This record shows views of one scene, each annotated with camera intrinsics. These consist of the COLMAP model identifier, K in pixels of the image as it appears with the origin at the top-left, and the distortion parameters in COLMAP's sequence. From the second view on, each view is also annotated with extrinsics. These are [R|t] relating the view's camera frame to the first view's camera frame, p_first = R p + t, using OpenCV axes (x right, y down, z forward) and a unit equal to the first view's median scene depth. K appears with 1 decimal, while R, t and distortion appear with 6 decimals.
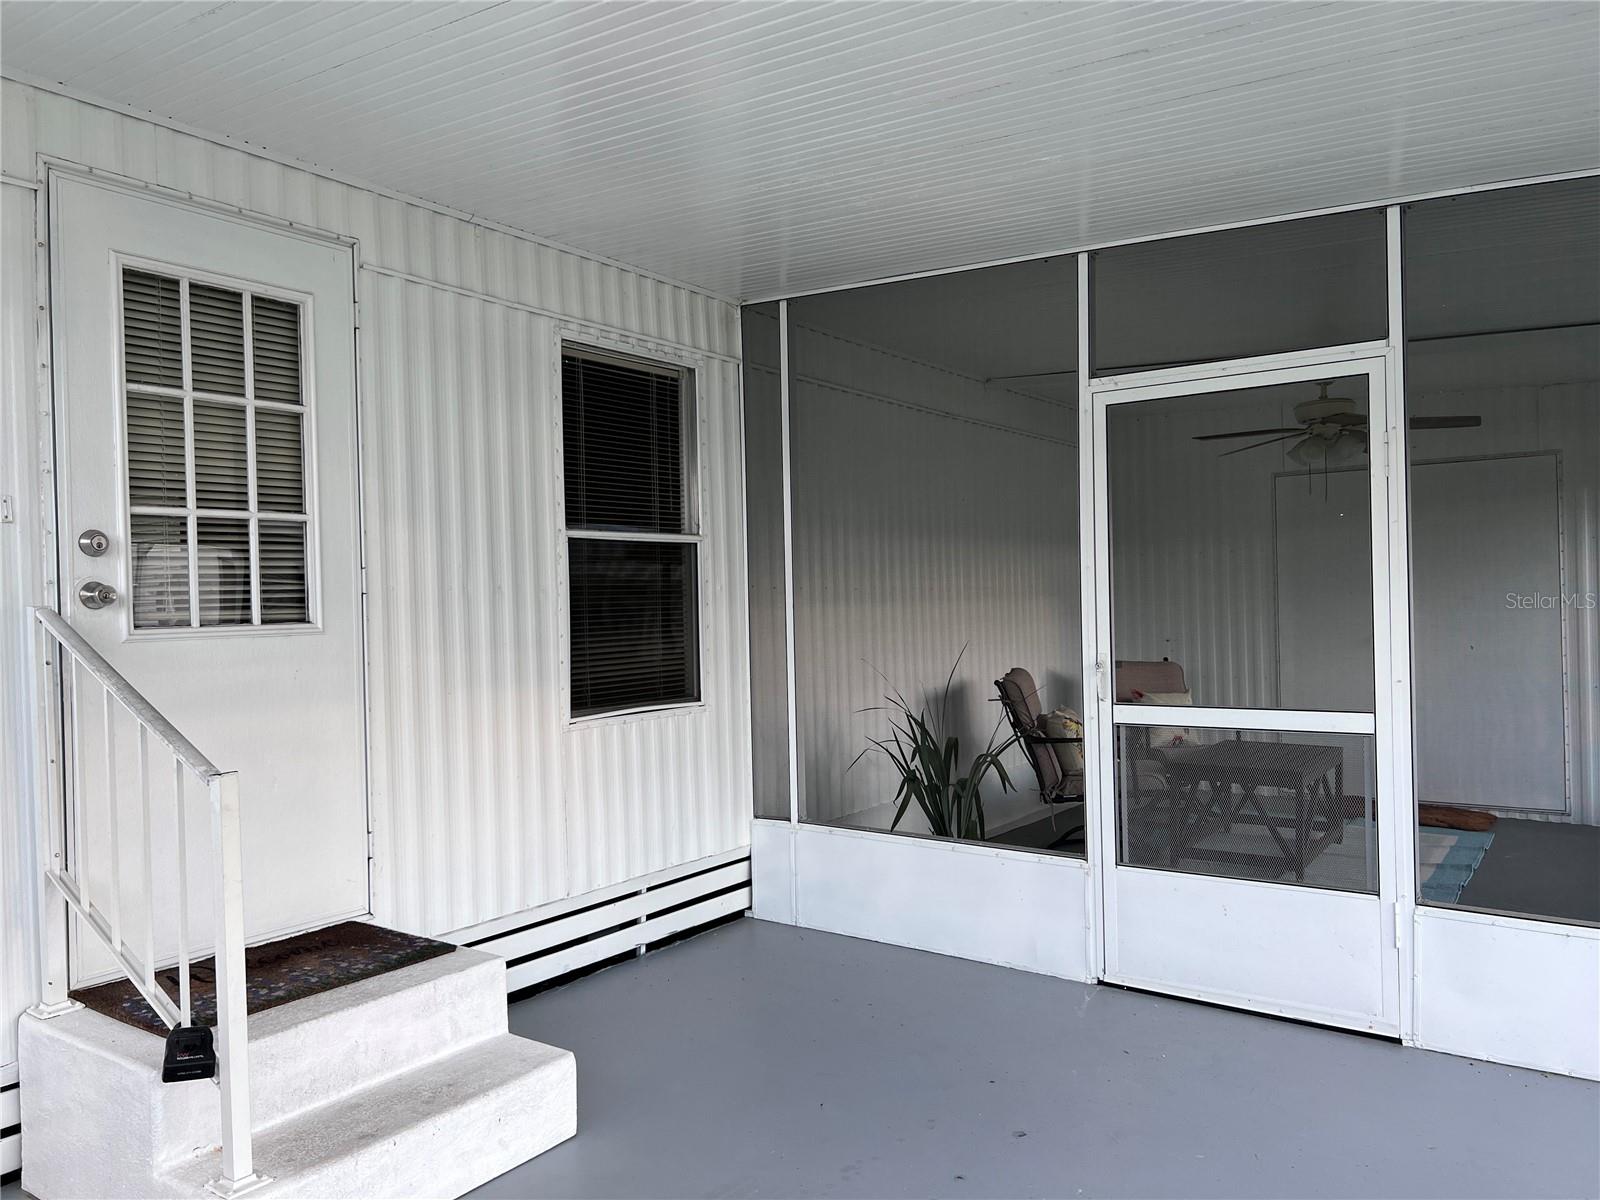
lens RADIAL K [[1217.0, 0, 800.0], [0, 1217.0, 600.0], [0, 0, 1]] dist [0.034355, -0.001411]
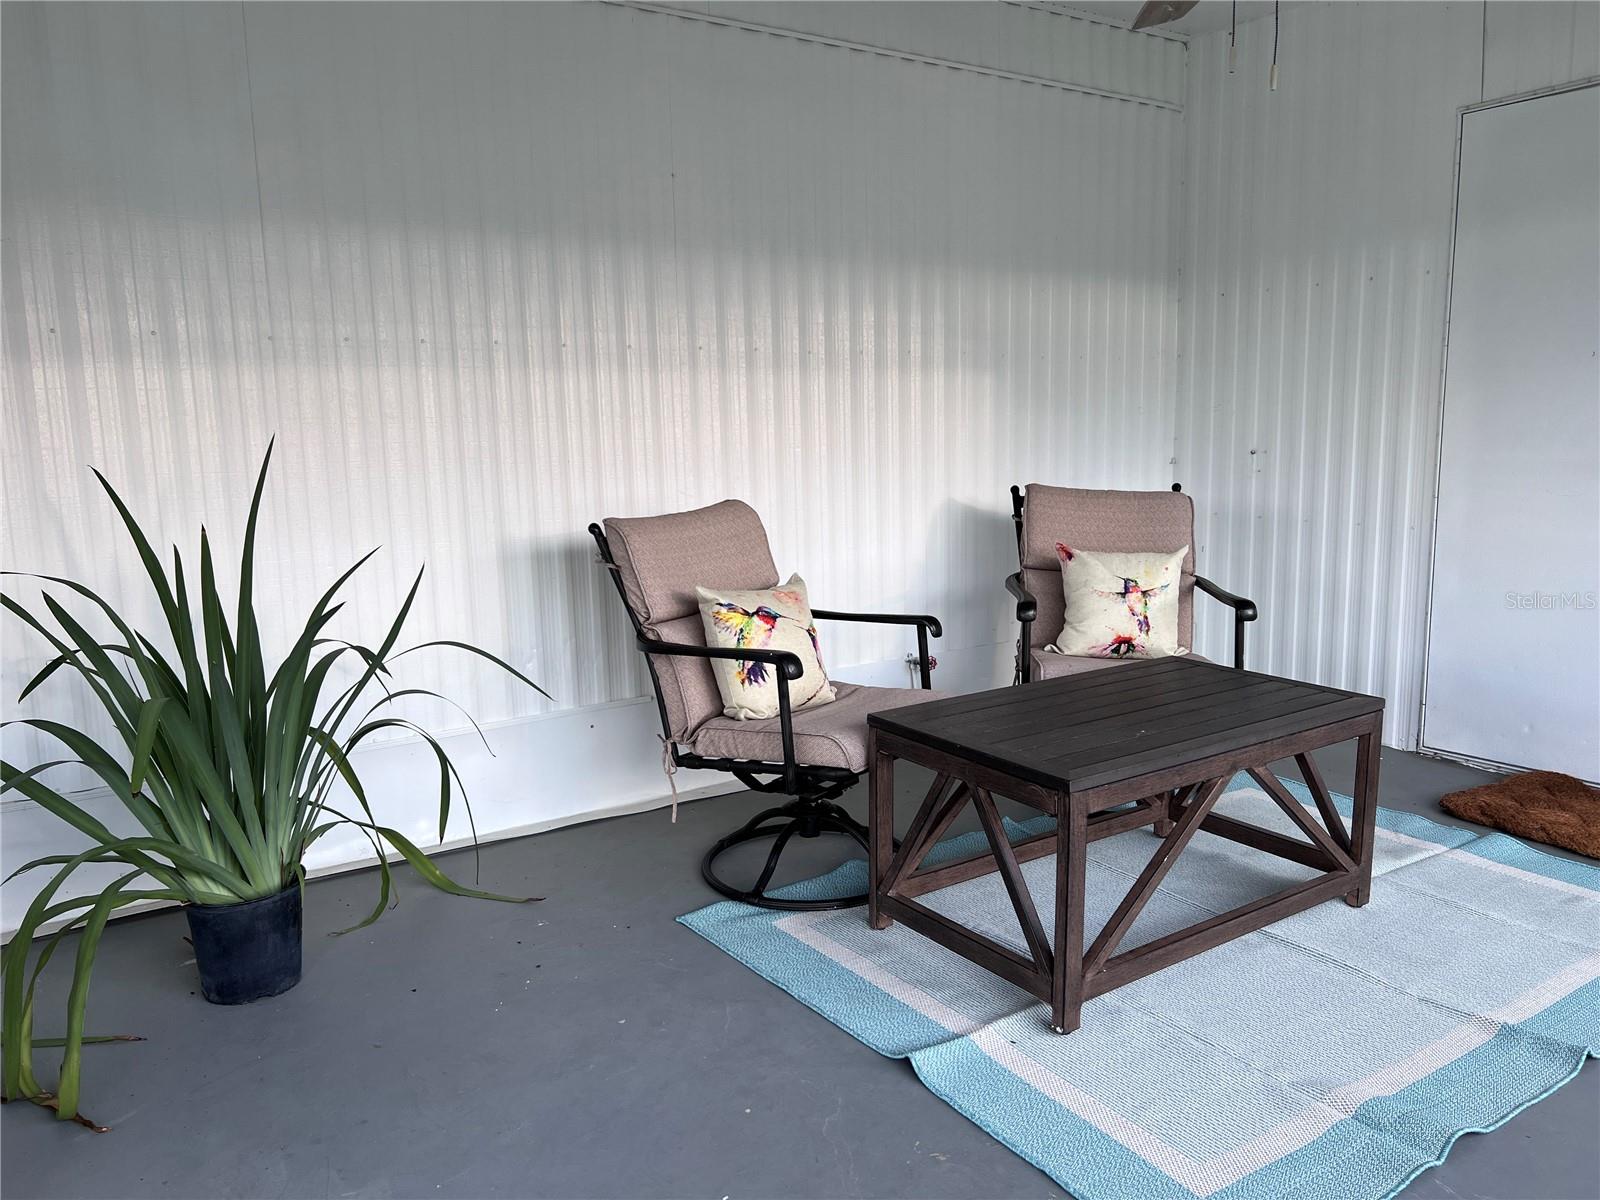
lens RADIAL K [[1217.0, 0, 800.0], [0, 1217.0, 600.0], [0, 0, 1]] dist [0.034355, -0.001411]
pose [[0.930552, 0.061232, -0.361004, 0.382882], [-0.002649, 0.987018, 0.160586, 0.013136], [0.366150, -0.148477, 0.918634, 0.491281]]
